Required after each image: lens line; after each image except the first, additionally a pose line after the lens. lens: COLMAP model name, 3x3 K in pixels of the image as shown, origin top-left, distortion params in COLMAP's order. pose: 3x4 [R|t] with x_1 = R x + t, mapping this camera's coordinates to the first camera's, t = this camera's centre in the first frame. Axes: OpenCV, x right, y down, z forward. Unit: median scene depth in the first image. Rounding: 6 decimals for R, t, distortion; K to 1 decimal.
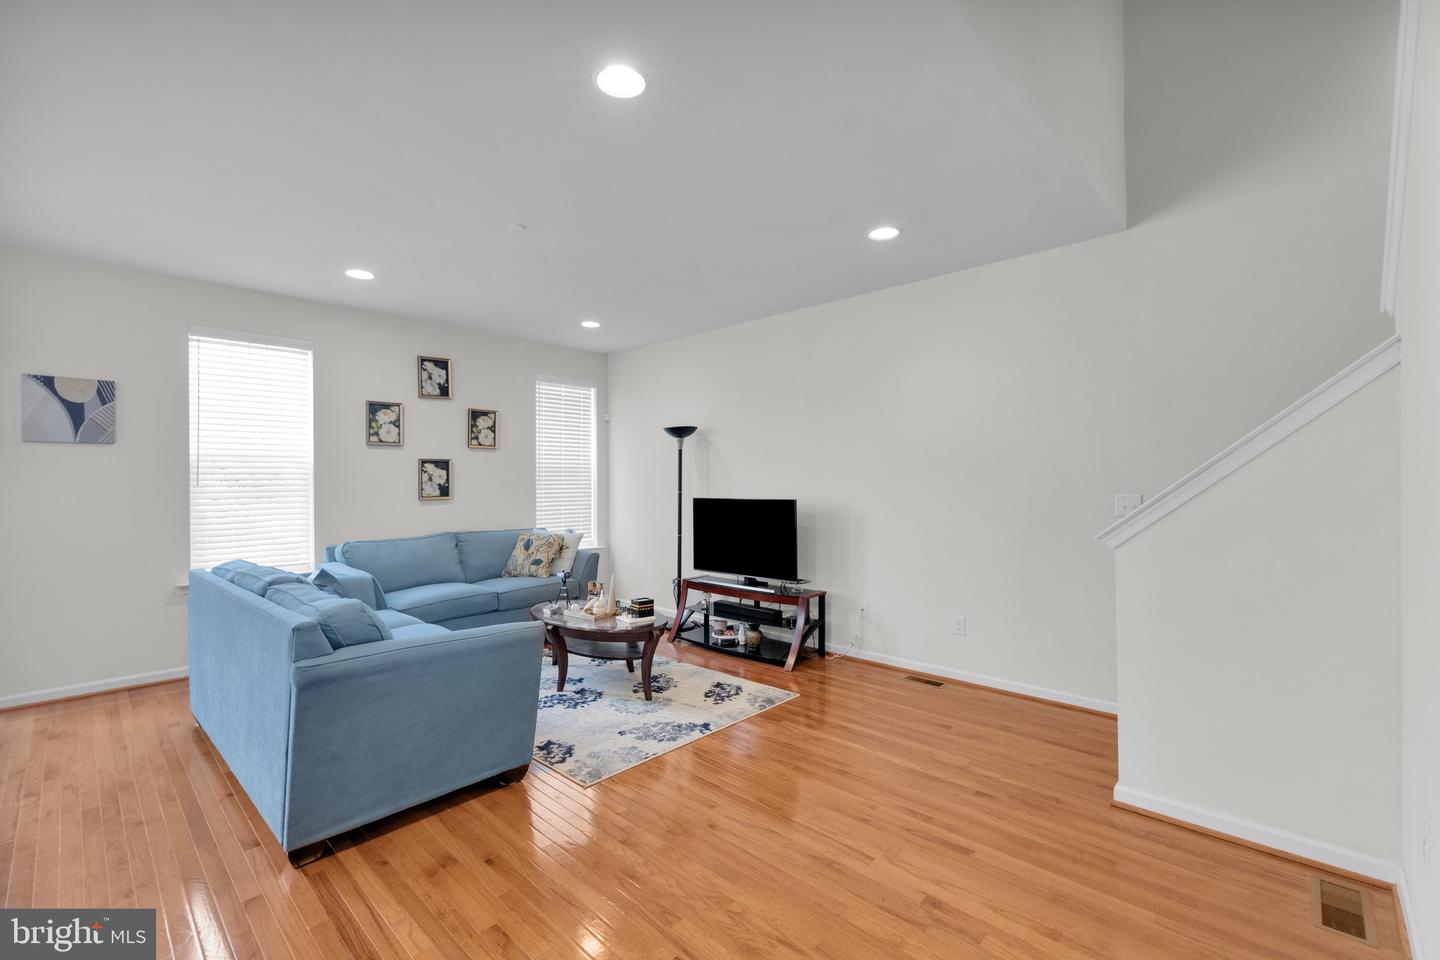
lens RADIAL K [[619.1, 0, 711.5], [0, 619.1, 481.8], [0, 0, 1]] dist [-0.004059, -0.000276]
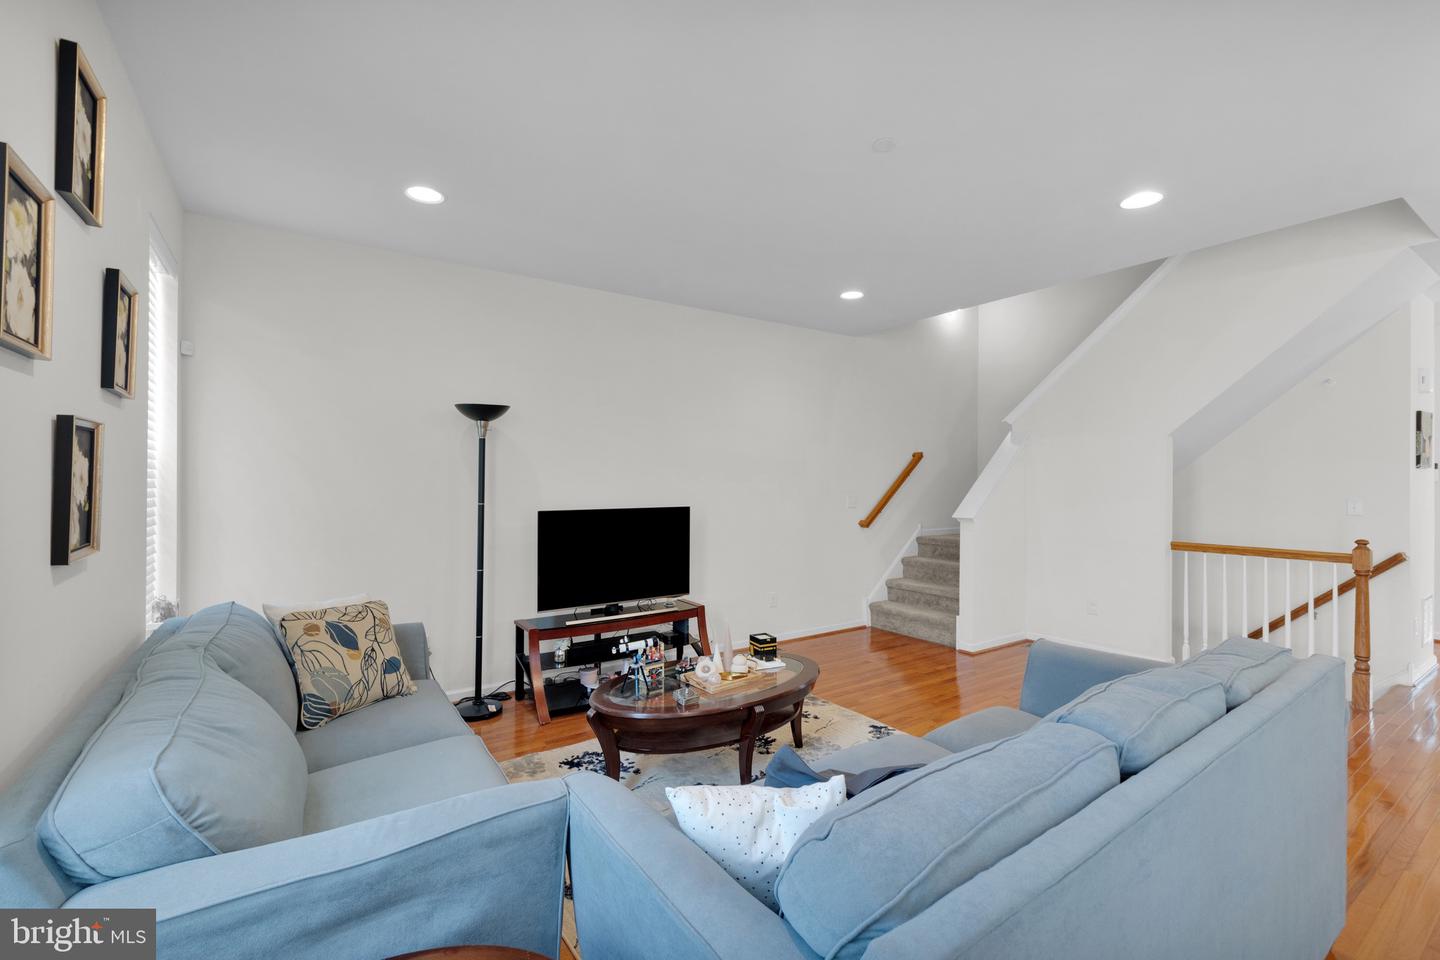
lens RADIAL K [[619.1, 0, 716.5], [0, 619.1, 476.0], [0, 0, 1]] dist [-0.004059, -0.000276]
pose [[0.198031, 0.012731, 0.980113, -0.689234], [-0.008524, 0.999900, -0.011265, -0.007691], [-0.980159, -0.006124, 0.198120, 0.674262]]
